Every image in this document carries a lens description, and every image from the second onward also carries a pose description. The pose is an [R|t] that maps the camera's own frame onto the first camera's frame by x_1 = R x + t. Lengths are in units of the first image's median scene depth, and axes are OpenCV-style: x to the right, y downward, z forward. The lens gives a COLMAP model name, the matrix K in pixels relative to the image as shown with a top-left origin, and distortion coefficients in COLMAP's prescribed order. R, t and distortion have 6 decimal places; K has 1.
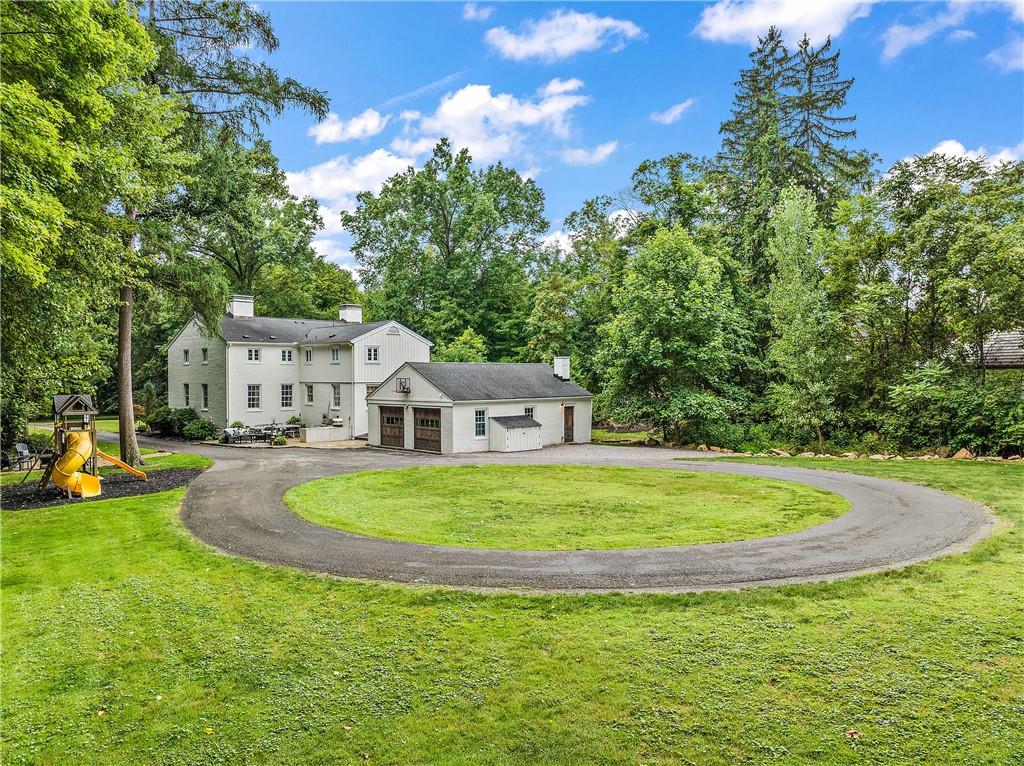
lens RADIAL K [[725.4, 0, 516.1], [0, 725.4, 388.9], [0, 0, 1]] dist [-0.027089, -0.010304]
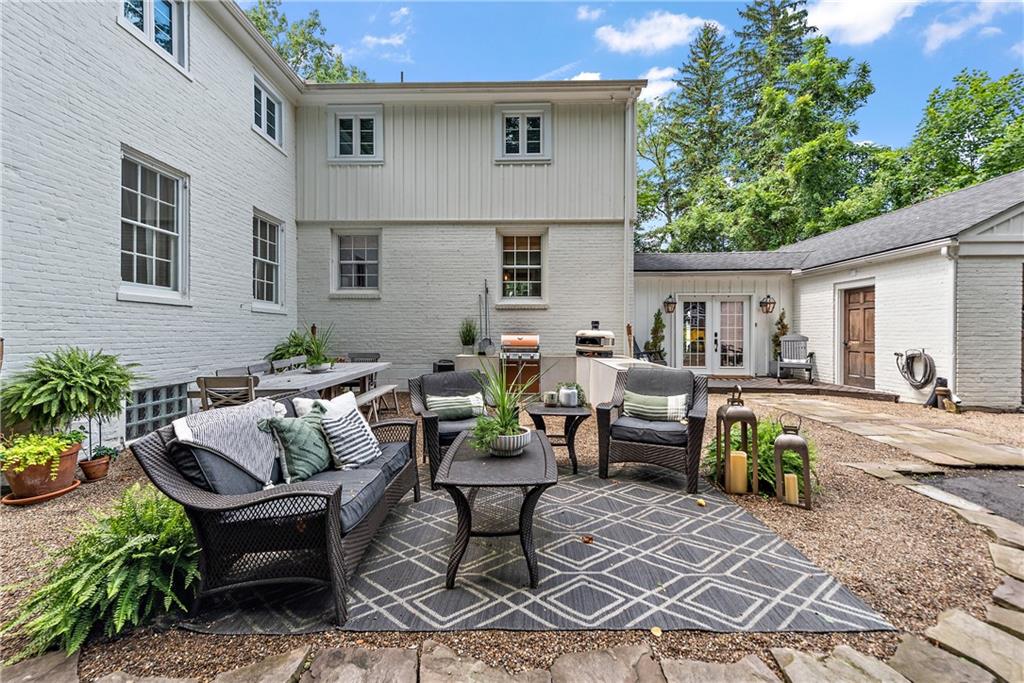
lens RADIAL K [[409.1, 0, 505.9], [0, 409.1, 332.2], [0, 0, 1]] dist [0.009480, -0.001933]
pose [[0.718364, 0.004409, 0.695653, -0.362019], [0.010624, 0.999794, -0.017307, 0.040811], [-0.695586, 0.019823, 0.718169, 0.834192]]
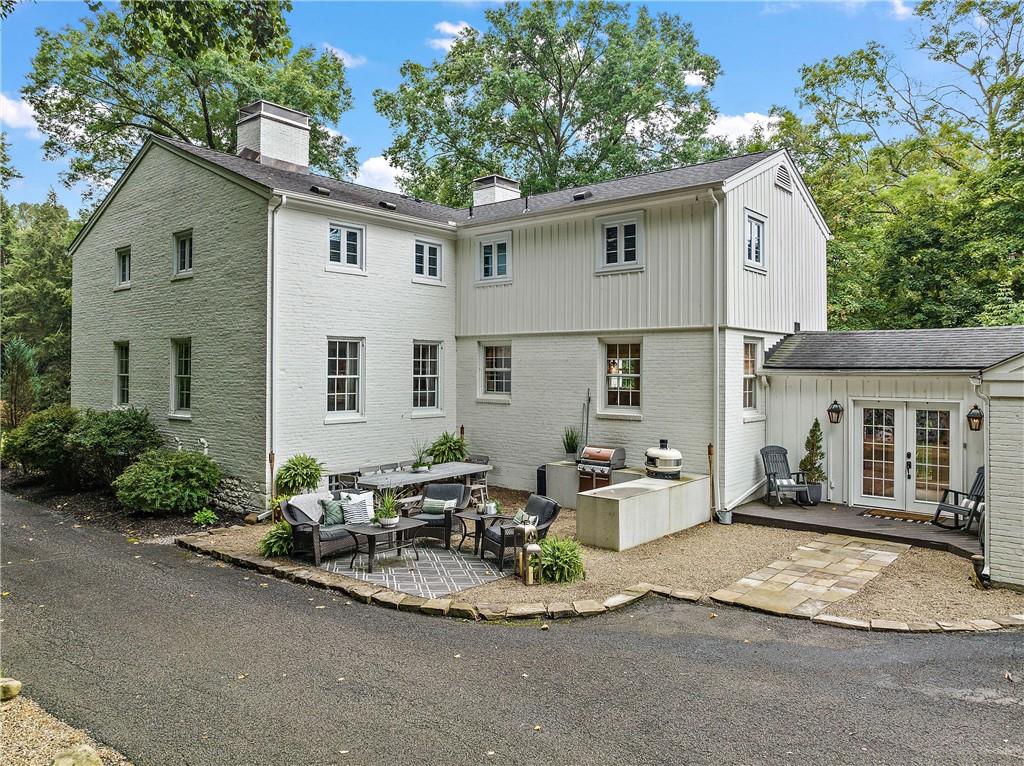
lens RADIAL K [[725.4, 0, 511.0], [0, 725.4, 359.0], [0, 0, 1]] dist [-0.027089, -0.010304]
pose [[0.996427, 0.005513, 0.084272, -0.308042], [-0.002862, 0.999498, -0.031550, 0.012659], [-0.084404, 0.031196, 0.995943, 0.655800]]
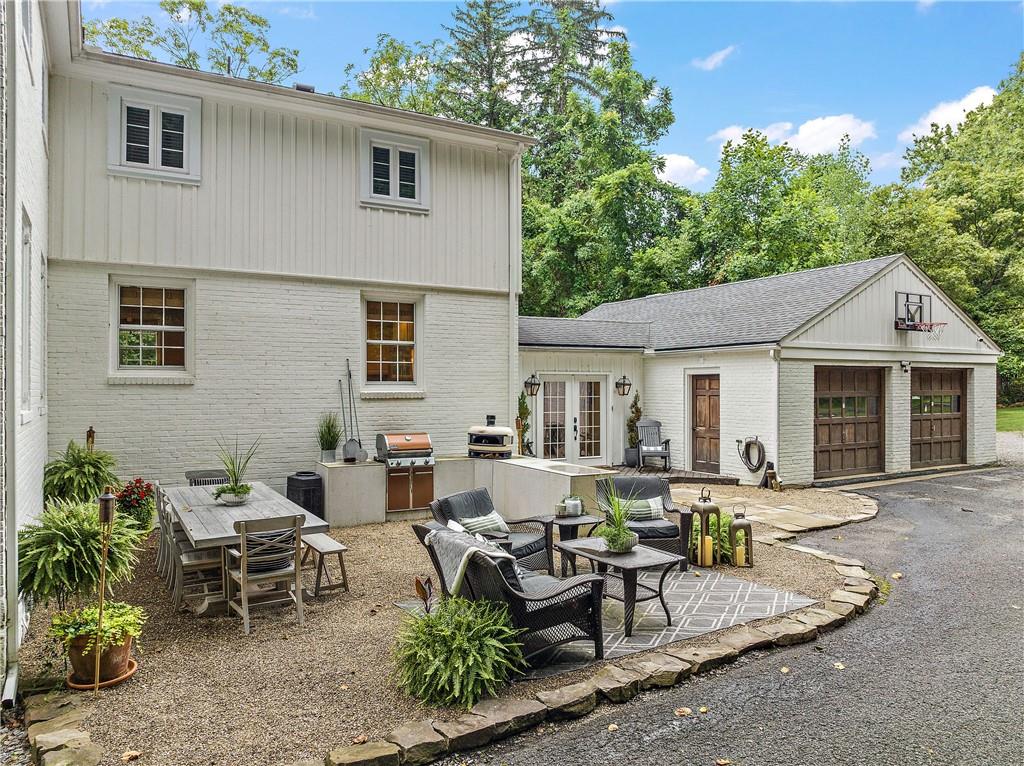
lens RADIAL K [[725.4, 0, 510.0], [0, 725.4, 383.2], [0, 0, 1]] dist [-0.027089, -0.010304]
pose [[0.249848, 0.008615, 0.968247, -0.454320], [0.020092, 0.999699, -0.014079, 0.027201], [-0.968077, 0.022972, 0.249599, 0.858202]]
